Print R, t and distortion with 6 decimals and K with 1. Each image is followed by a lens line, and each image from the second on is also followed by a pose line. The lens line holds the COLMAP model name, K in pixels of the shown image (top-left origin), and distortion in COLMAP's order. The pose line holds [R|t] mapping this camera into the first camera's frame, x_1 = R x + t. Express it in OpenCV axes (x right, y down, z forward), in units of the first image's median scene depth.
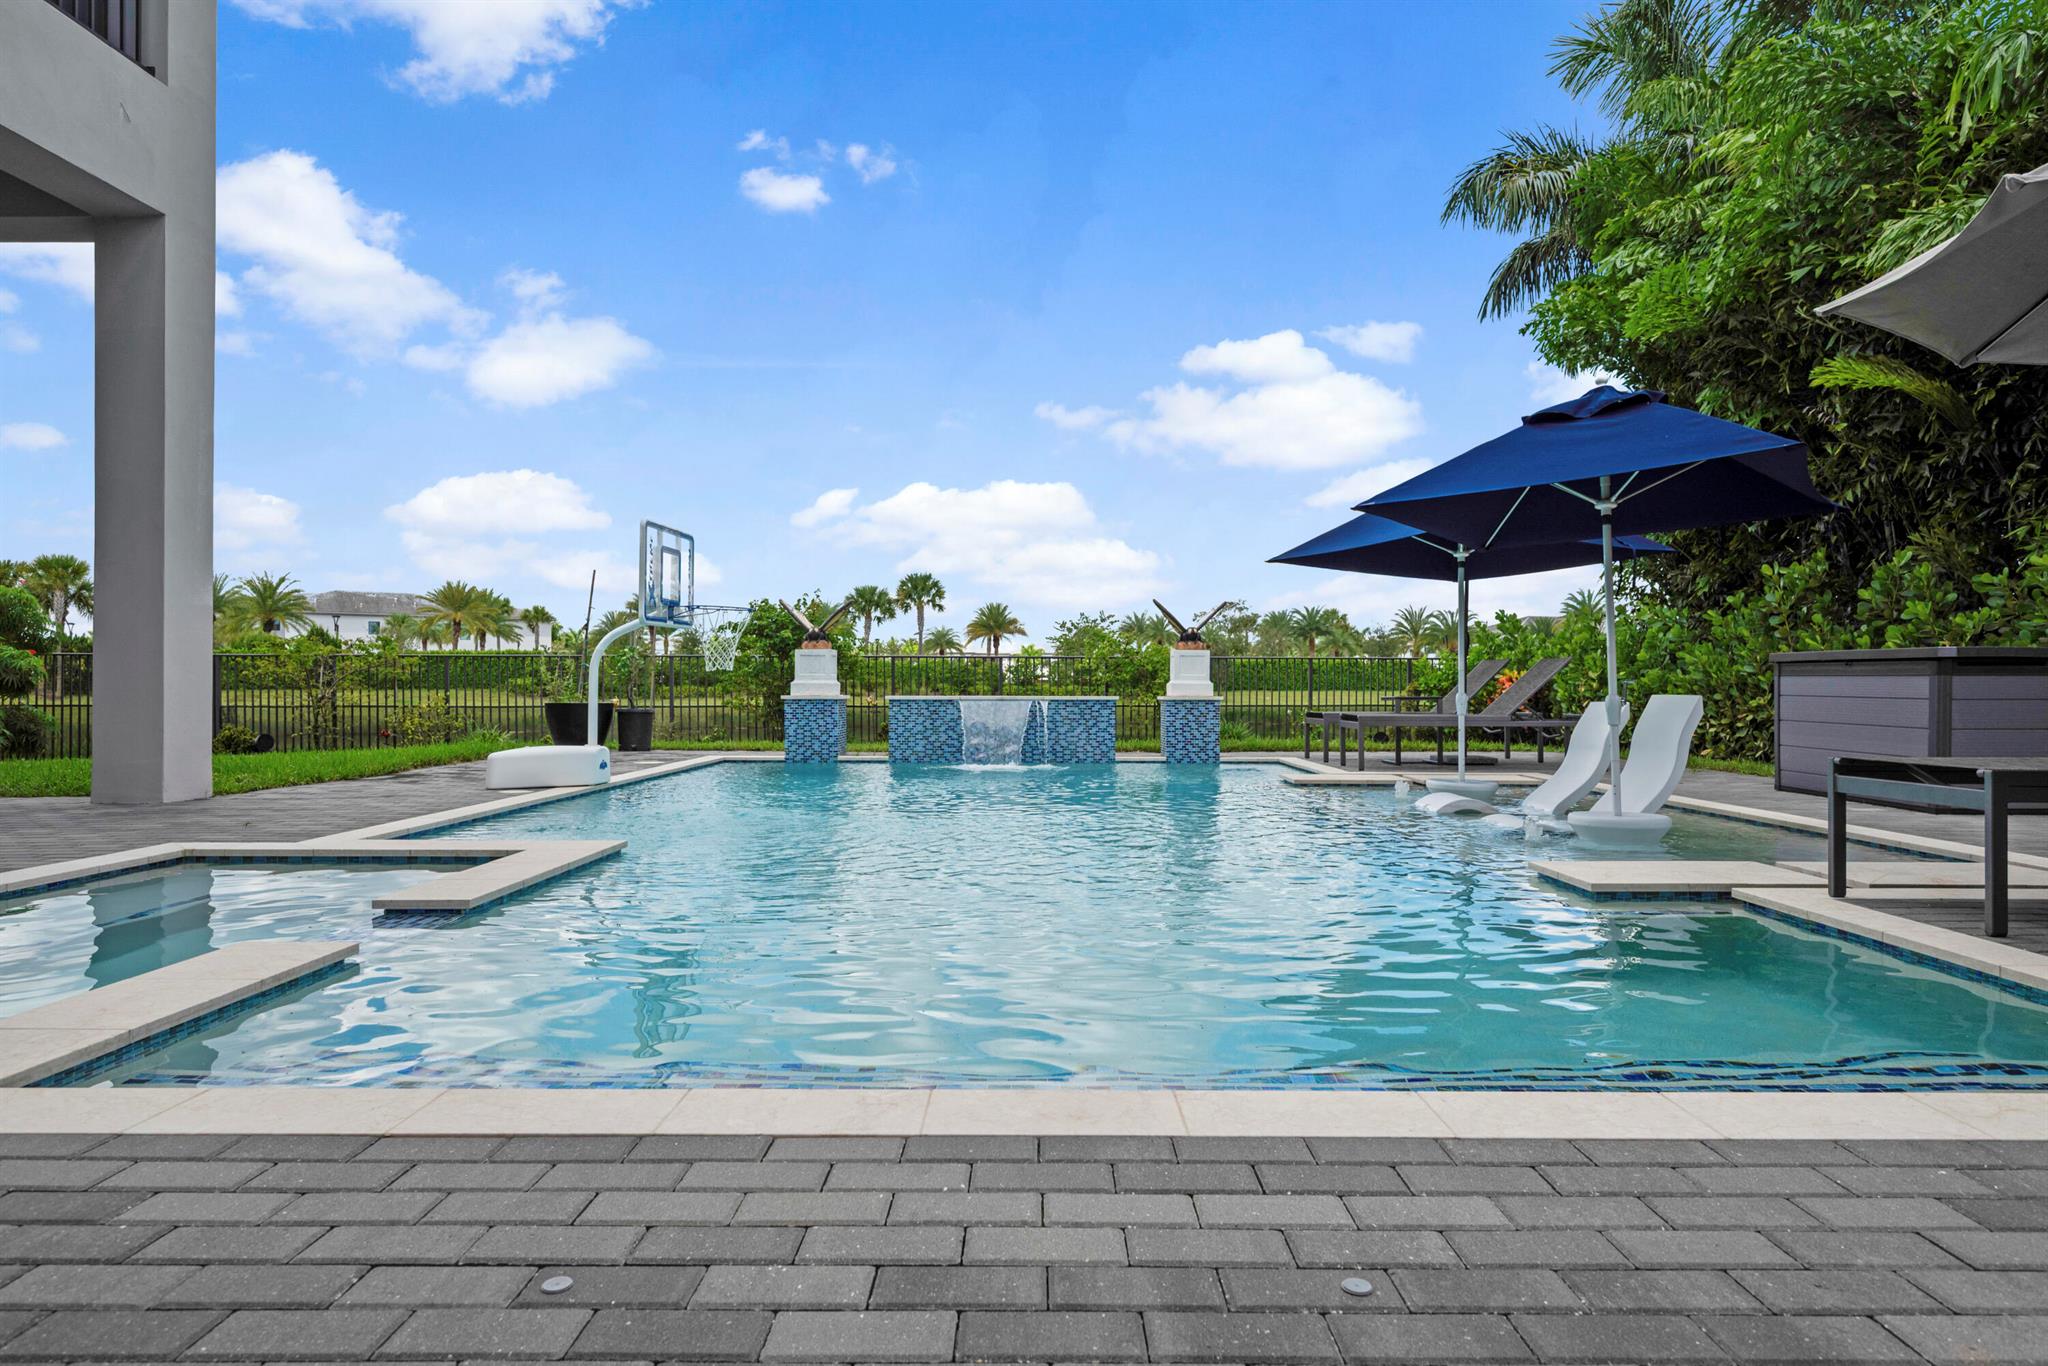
lens RADIAL K [[1199.5, 0, 1025.9], [0, 1199.5, 687.2], [0, 0, 1]] dist [-0.006530, -0.001775]
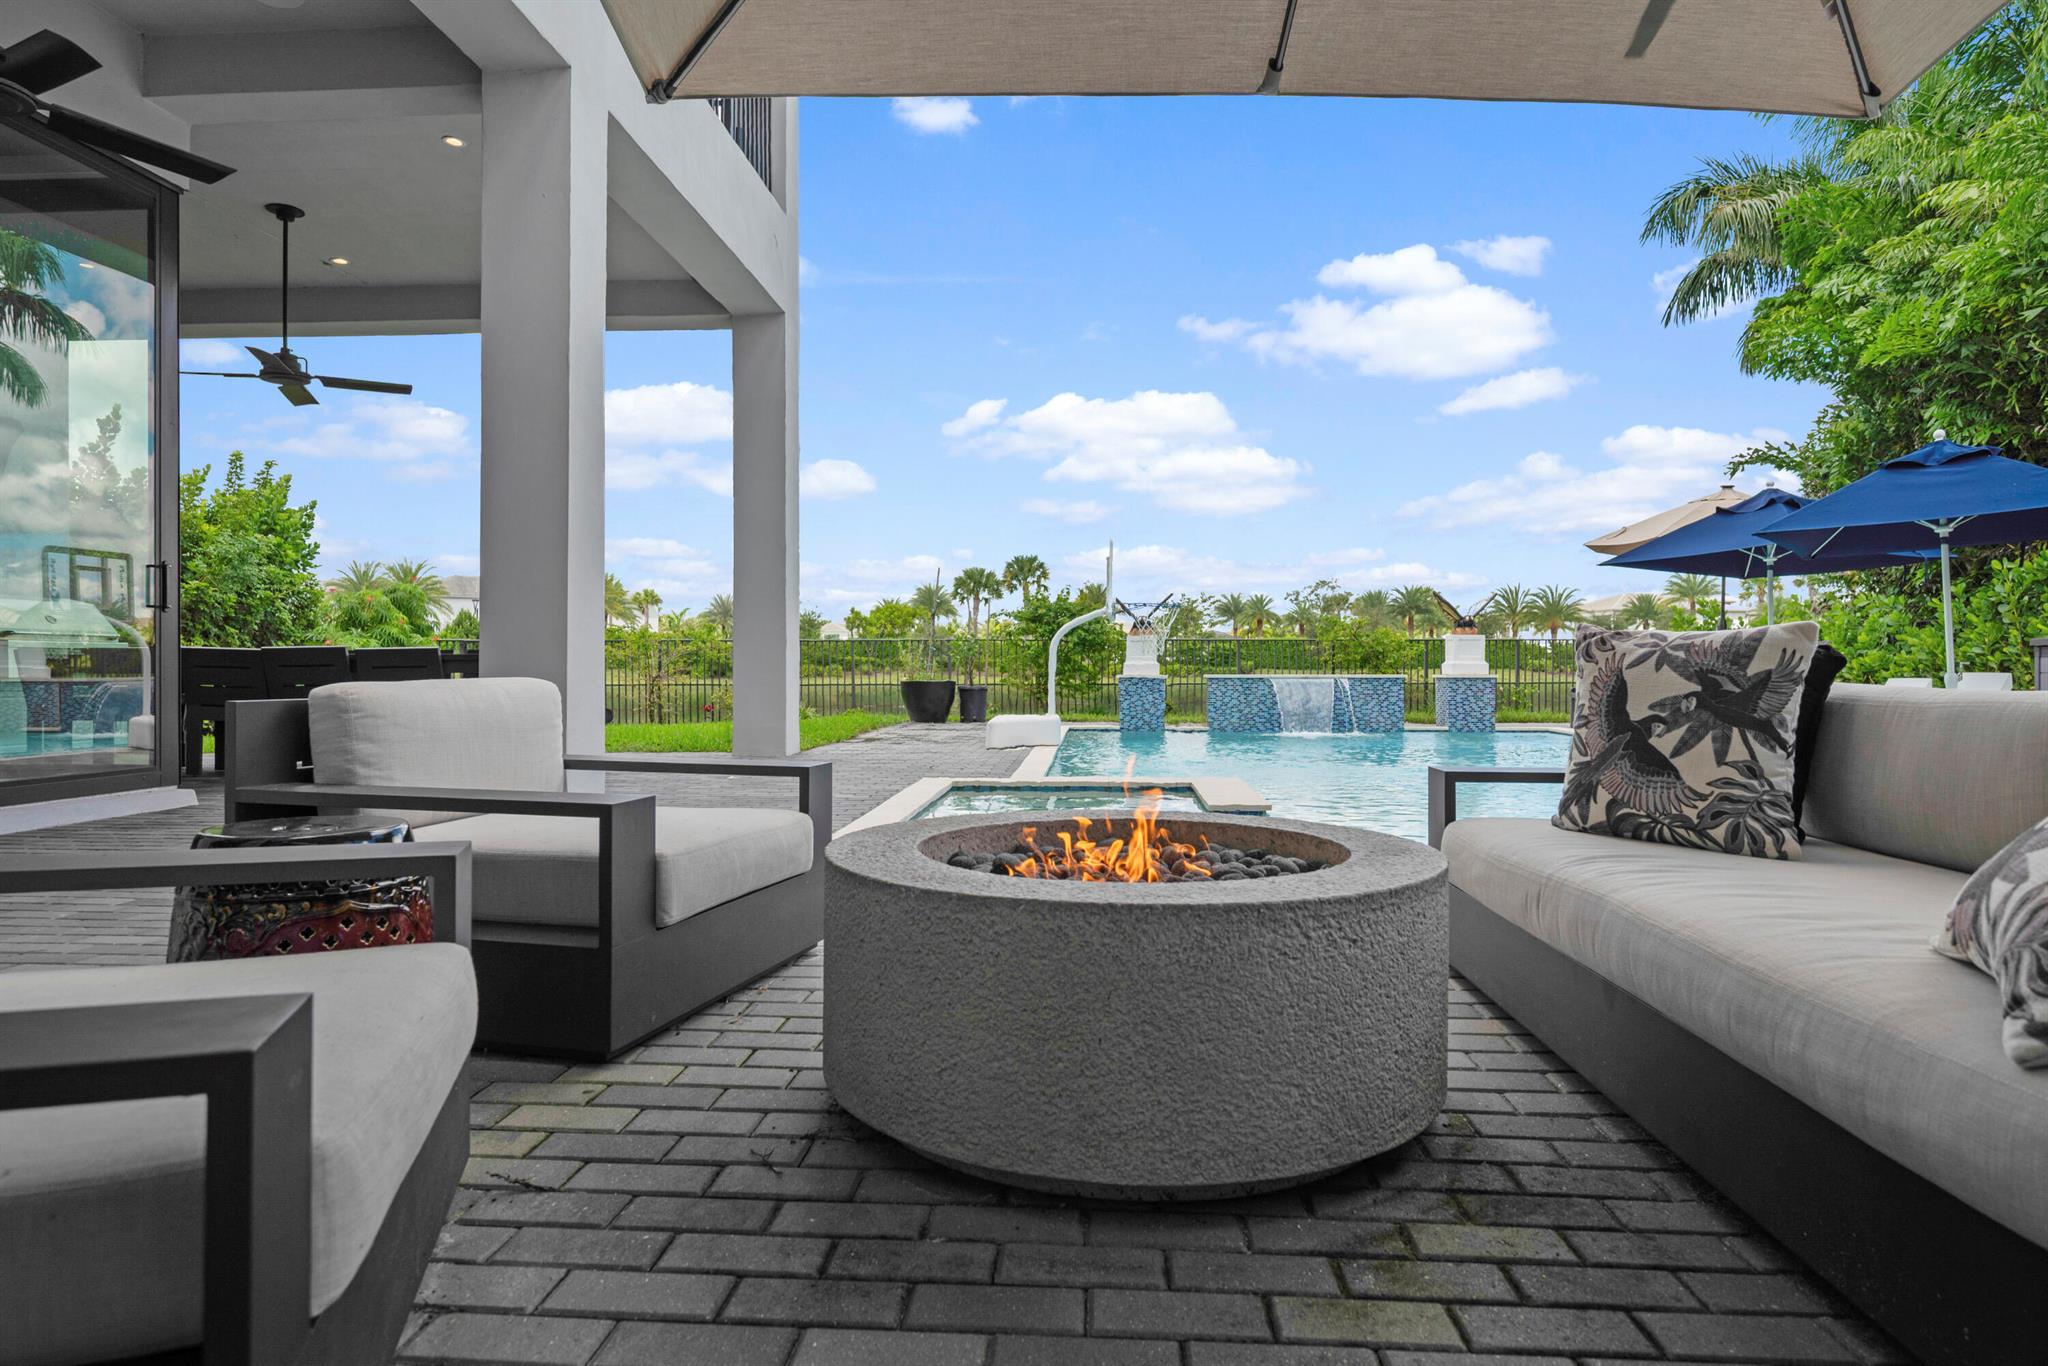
lens RADIAL K [[1199.5, 0, 1024.7], [0, 1199.5, 669.2], [0, 0, 1]] dist [-0.006530, -0.001775]
pose [[0.998351, -0.002258, -0.057362, -0.218009], [0.002420, 0.999993, 0.002757, -0.001796], [0.057356, -0.002892, 0.998350, -0.179818]]
